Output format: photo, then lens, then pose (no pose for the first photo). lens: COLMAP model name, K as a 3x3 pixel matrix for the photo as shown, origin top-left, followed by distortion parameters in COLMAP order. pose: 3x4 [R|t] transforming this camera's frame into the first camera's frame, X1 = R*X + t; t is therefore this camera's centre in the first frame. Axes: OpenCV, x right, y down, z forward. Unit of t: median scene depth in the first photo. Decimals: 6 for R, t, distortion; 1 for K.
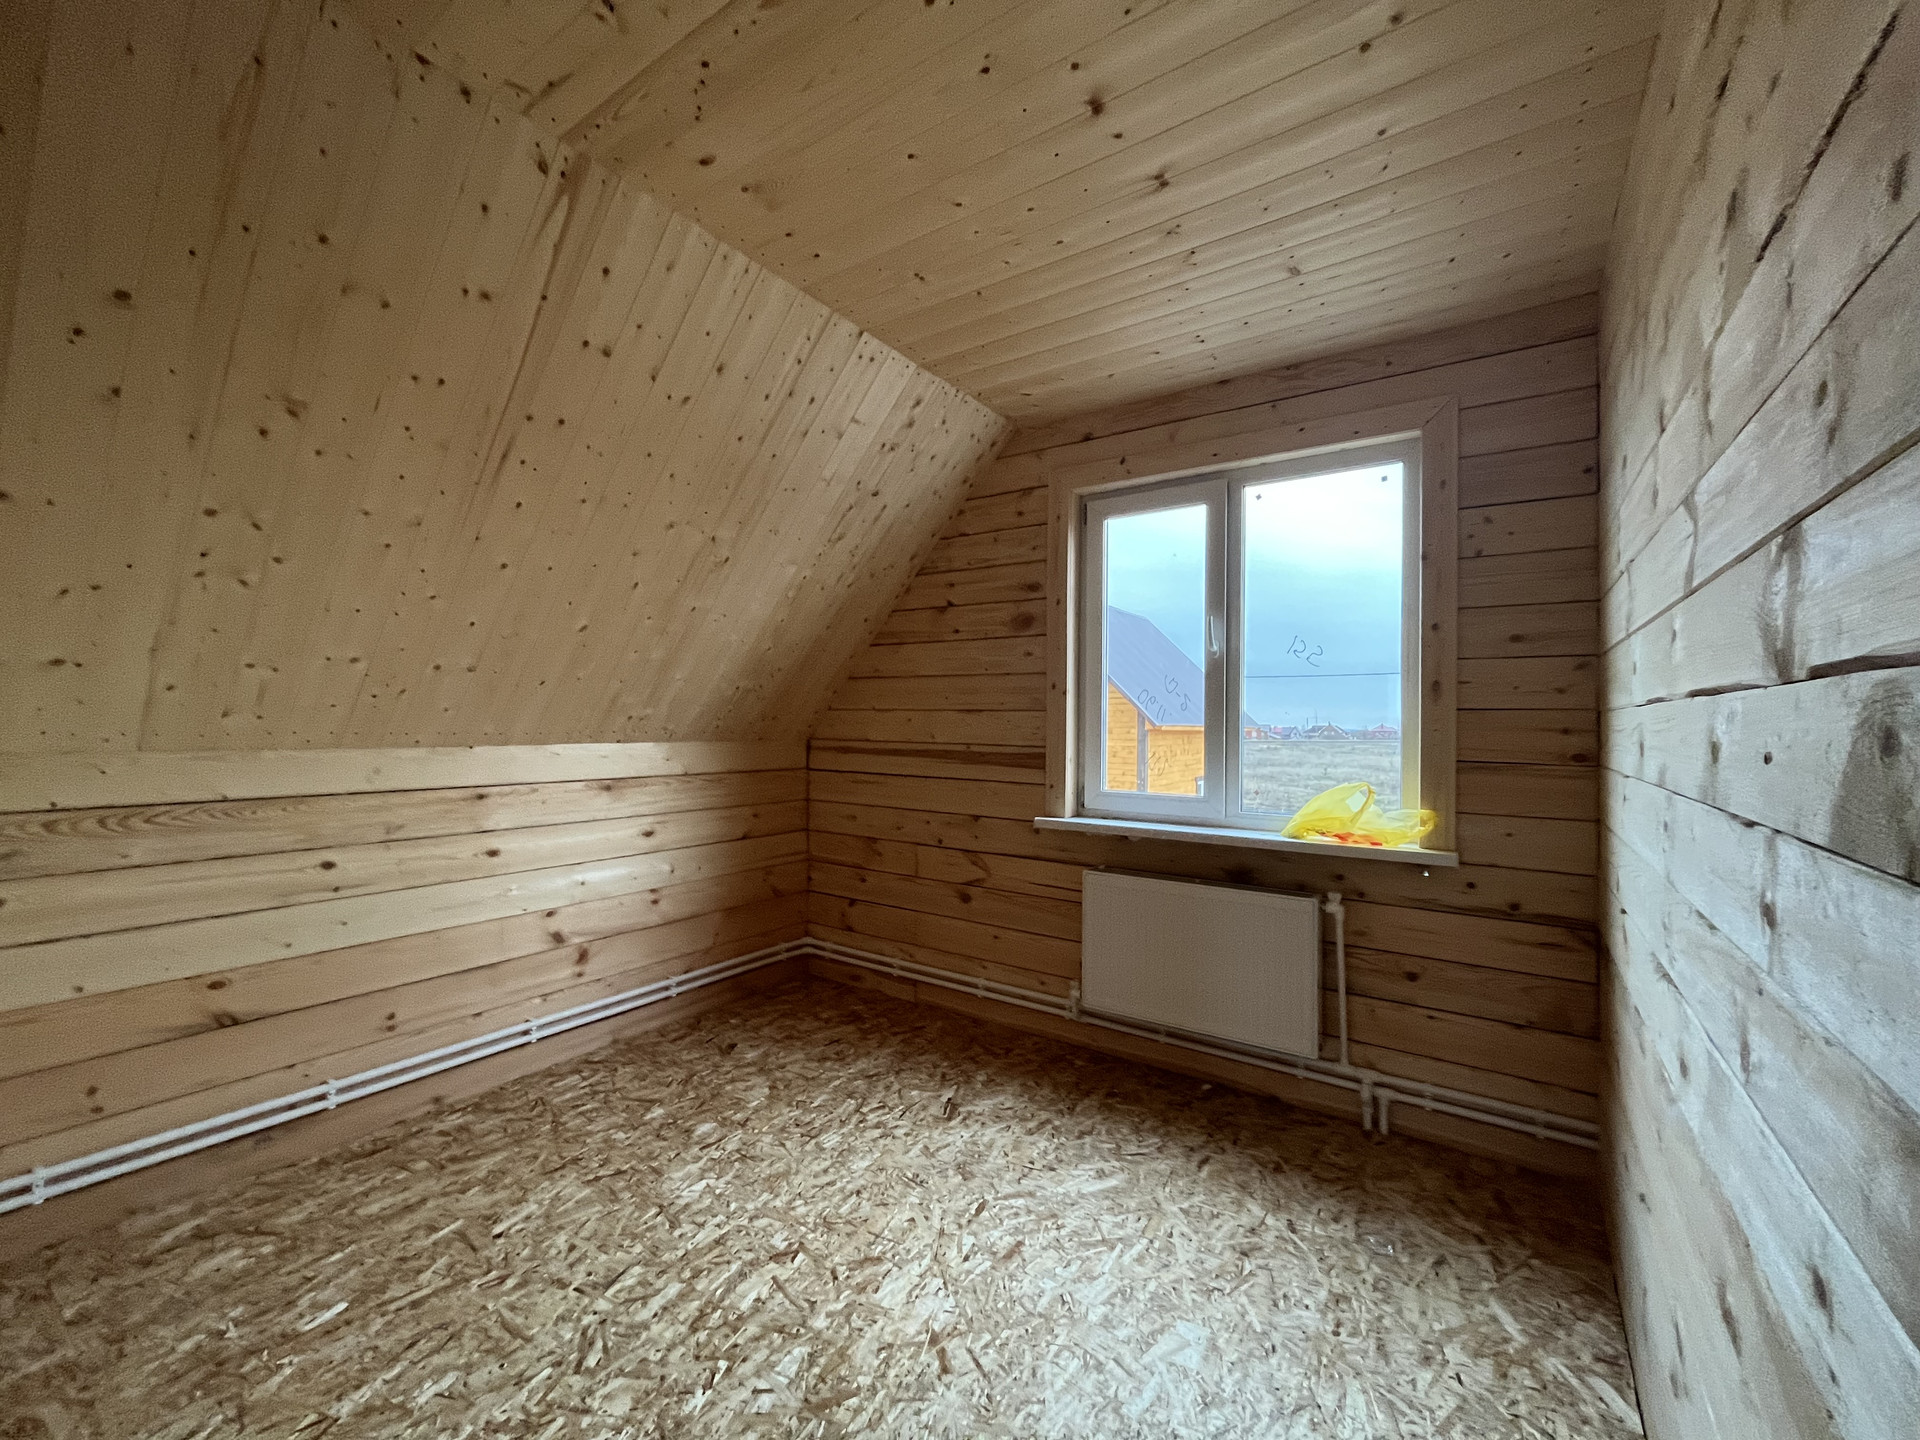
lens RADIAL K [[777.2, 0, 944.1], [0, 777.2, 723.1], [0, 0, 1]] dist [-0.000868, 0.000014]
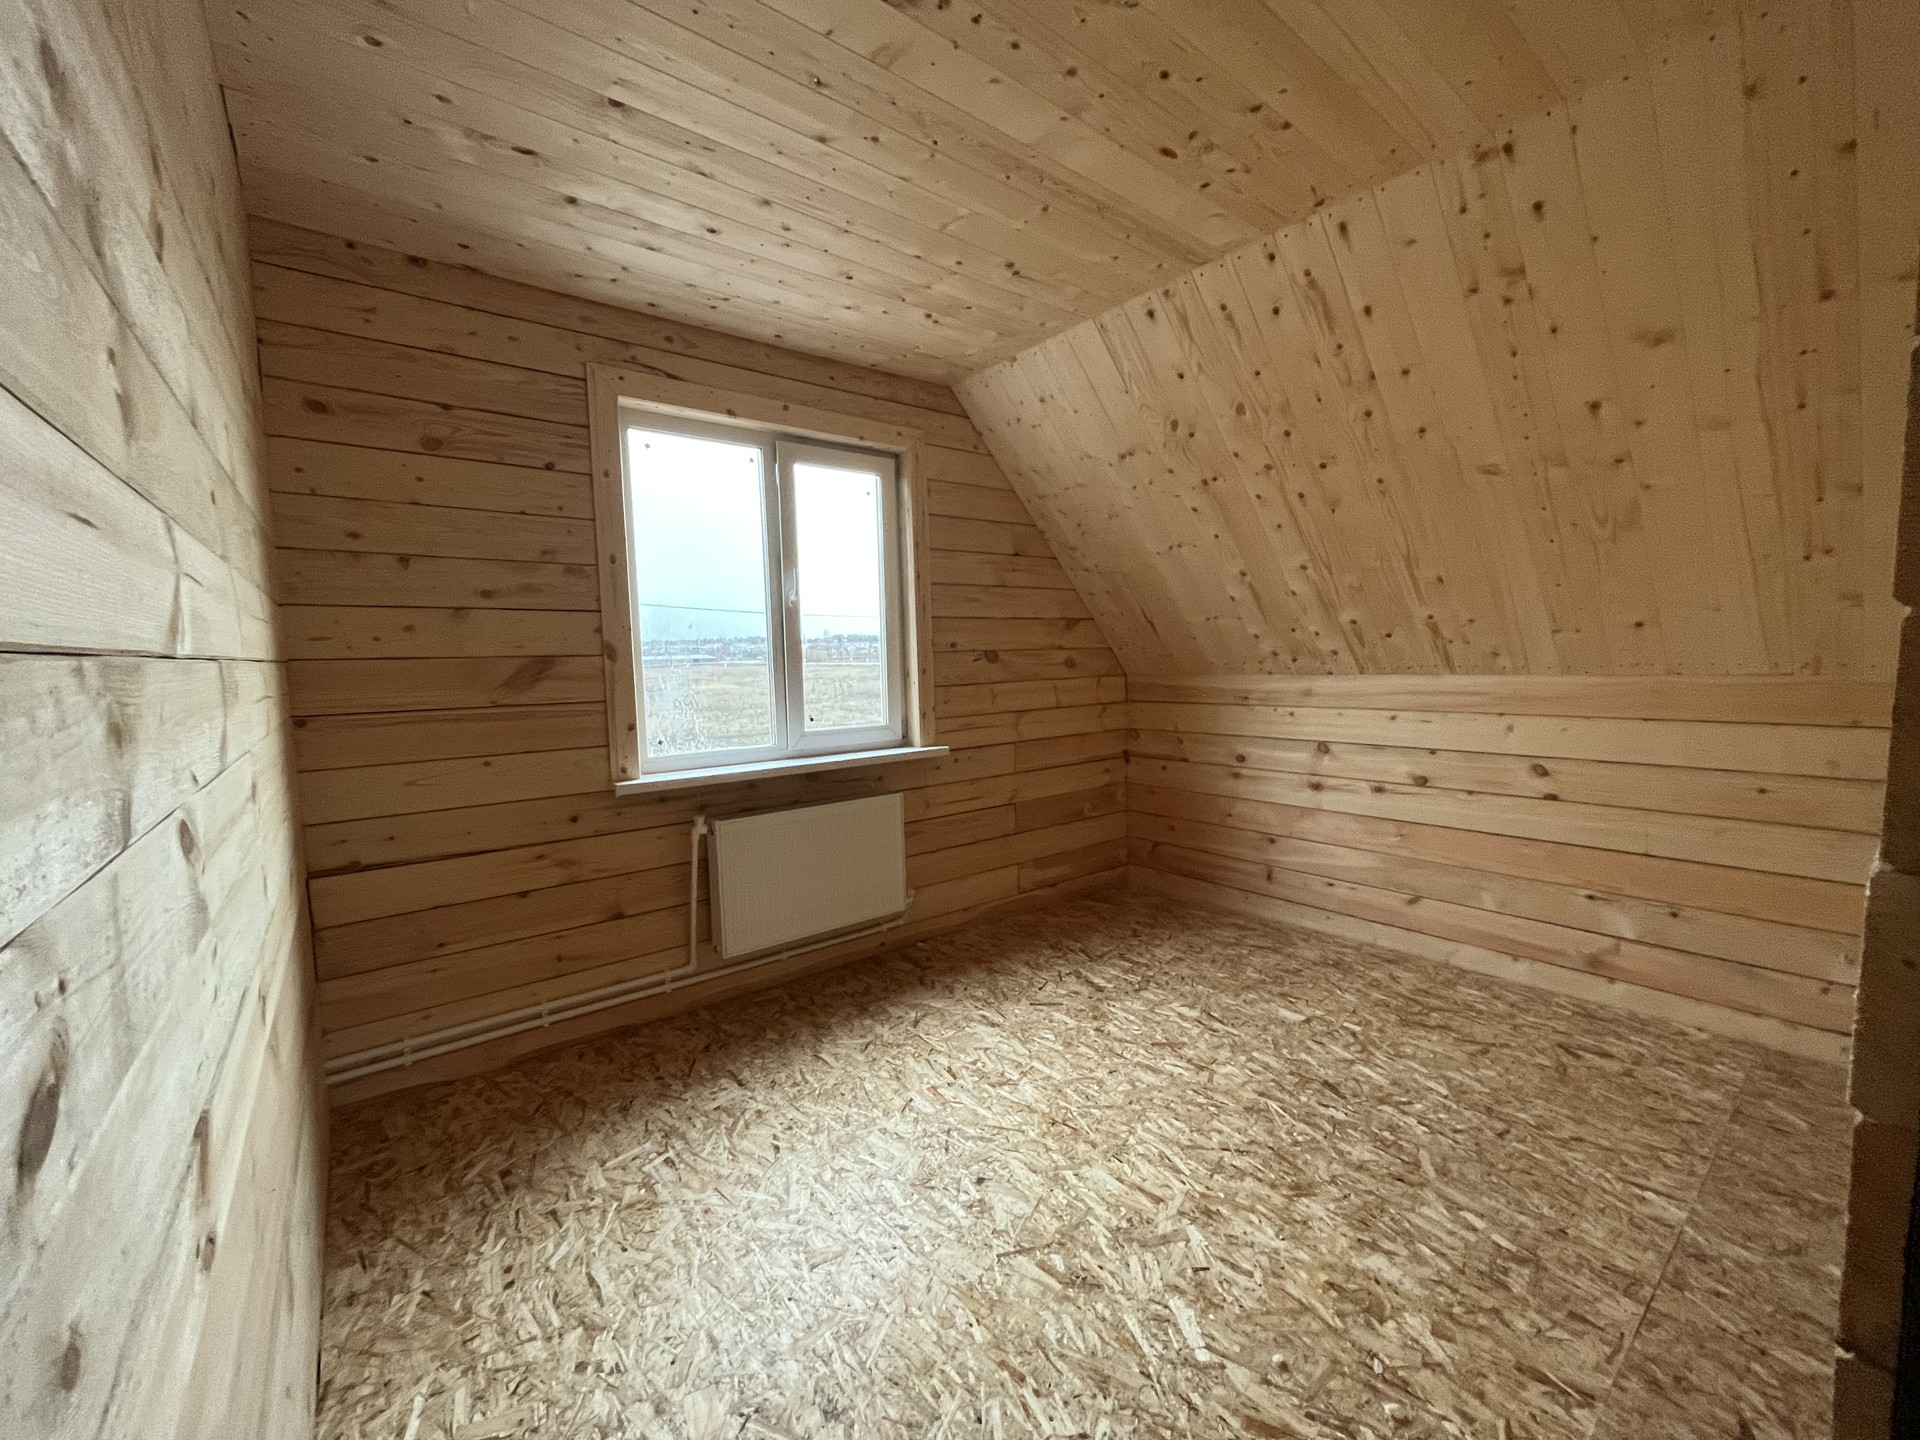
lens RADIAL K [[777.2, 0, 948.0], [0, 777.2, 728.6], [0, 0, 1]] dist [-0.000868, 0.000014]
pose [[0.293526, -0.105057, 0.950161, -0.578827], [0.036518, 0.994450, 0.098673, -0.010153], [-0.955253, 0.005735, 0.295734, 0.398686]]
